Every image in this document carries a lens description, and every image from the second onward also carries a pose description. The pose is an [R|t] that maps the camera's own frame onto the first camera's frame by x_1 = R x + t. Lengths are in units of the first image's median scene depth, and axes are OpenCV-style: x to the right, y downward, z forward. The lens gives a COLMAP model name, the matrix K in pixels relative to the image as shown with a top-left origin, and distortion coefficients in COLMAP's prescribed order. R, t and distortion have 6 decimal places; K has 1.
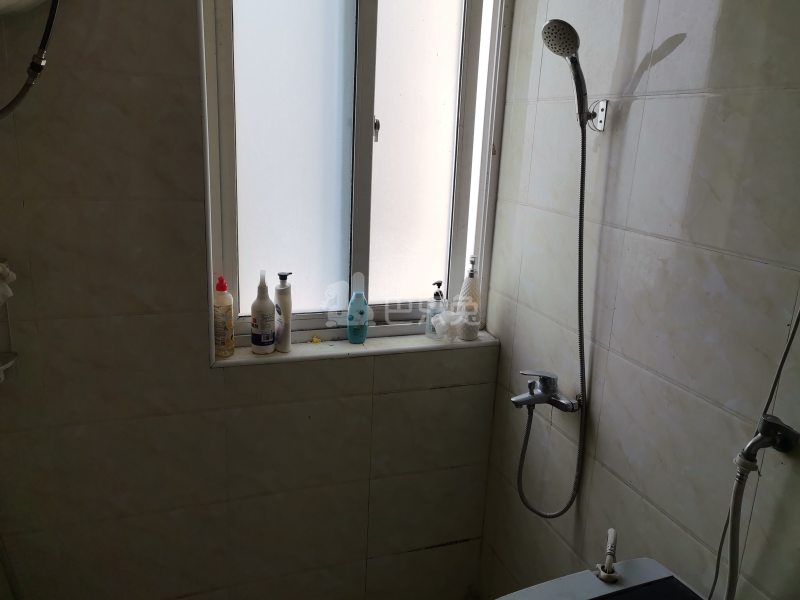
lens RADIAL K [[622.6, 0, 400.3], [0, 622.6, 298.7], [0, 0, 1]] dist [0.028404, 0.004009]
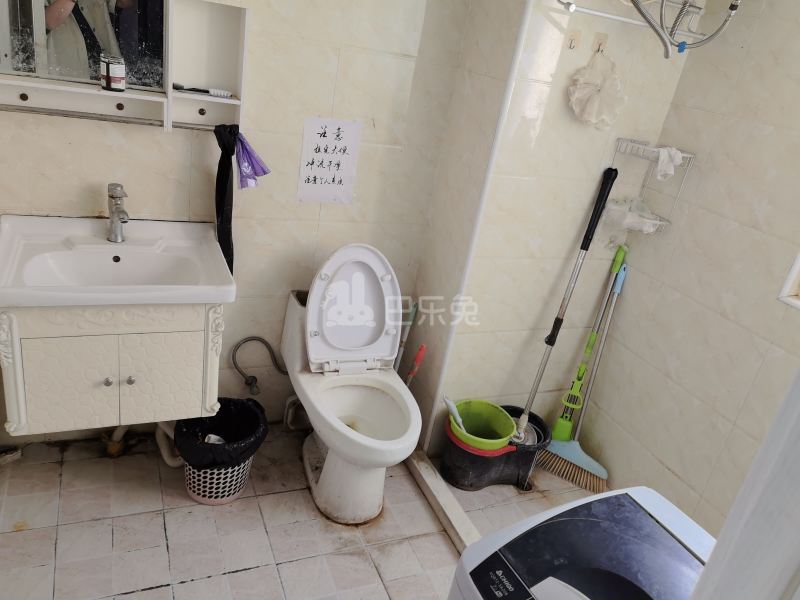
lens RADIAL K [[622.6, 0, 399.0], [0, 622.6, 301.6], [0, 0, 1]] dist [0.028404, 0.004009]
pose [[0.076813, 0.384397, -0.919967, 0.603350], [-0.405533, 0.854968, 0.323378, 0.026559], [0.910847, 0.348237, 0.221559, 0.161441]]
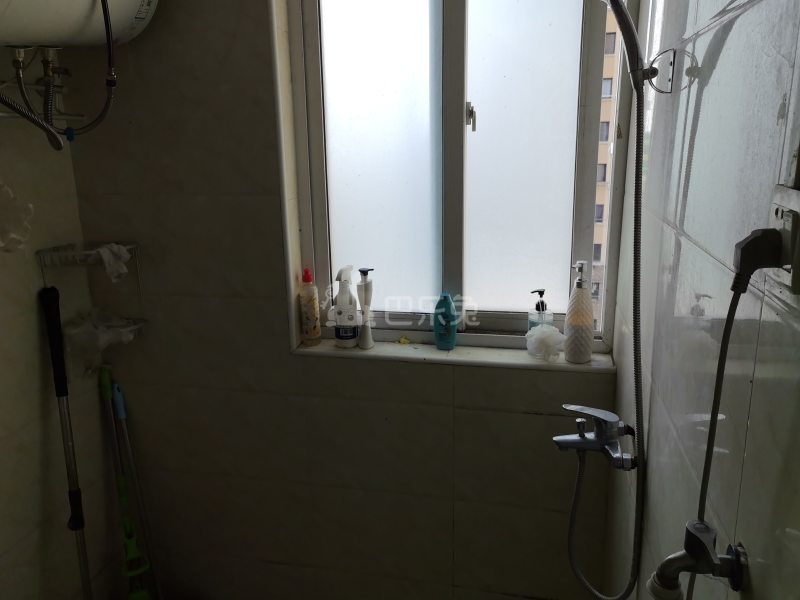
lens RADIAL K [[622.6, 0, 399.2], [0, 622.6, 299.1], [0, 0, 1]] dist [0.028404, 0.004009]
pose [[0.850792, 0.078753, -0.519568, 0.369550], [-0.084540, 0.996341, 0.012584, -0.010061], [0.518658, 0.033218, 0.854336, 0.180796]]
